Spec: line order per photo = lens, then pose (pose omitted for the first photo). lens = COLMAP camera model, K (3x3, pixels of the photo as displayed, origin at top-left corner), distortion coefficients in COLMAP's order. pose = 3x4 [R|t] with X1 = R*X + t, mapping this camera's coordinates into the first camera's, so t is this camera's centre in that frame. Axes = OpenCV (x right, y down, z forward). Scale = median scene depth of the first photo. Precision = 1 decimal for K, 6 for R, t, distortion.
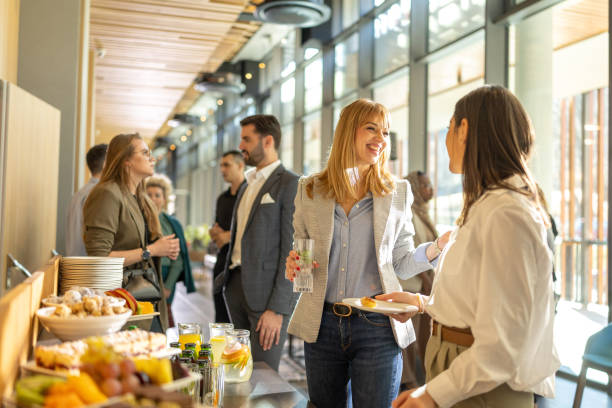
lens RADIAL K [[648.5, 0, 307.8], [0, 648.5, 189.3], [0, 0, 1]] dist [0.018816, 0.013507]
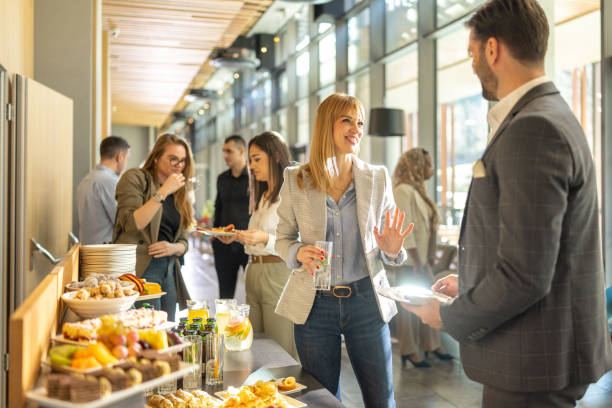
lens RADIAL K [[658.7, 0, 323.6], [0, 658.7, 173.3], [0, 0, 1]] dist [0.072530, -0.006742]
pose [[0.999752, -0.019658, -0.010508, 0.012594], [0.019882, 0.999567, 0.021671, -0.007926], [0.010078, -0.021874, 0.999710, -0.032993]]
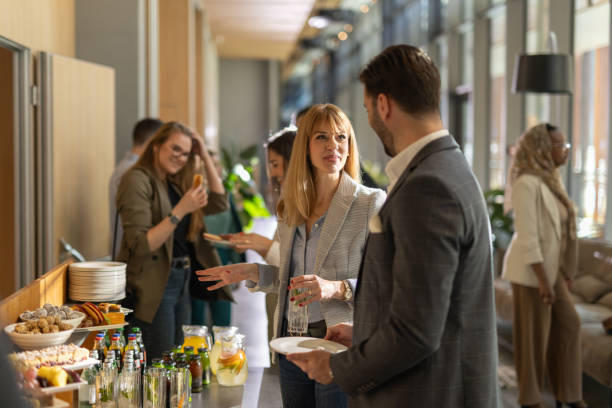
lens RADIAL K [[972.6, 0, 306.0], [0, 972.6, 204.0], [0, 0, 1]] dist [0.015840, 0.058626]
pose [[0.968399, -0.000441, -0.249406, 0.087228], [0.027963, 0.993885, 0.106818, -0.033740], [0.247834, -0.110416, 0.962490, -0.097522]]
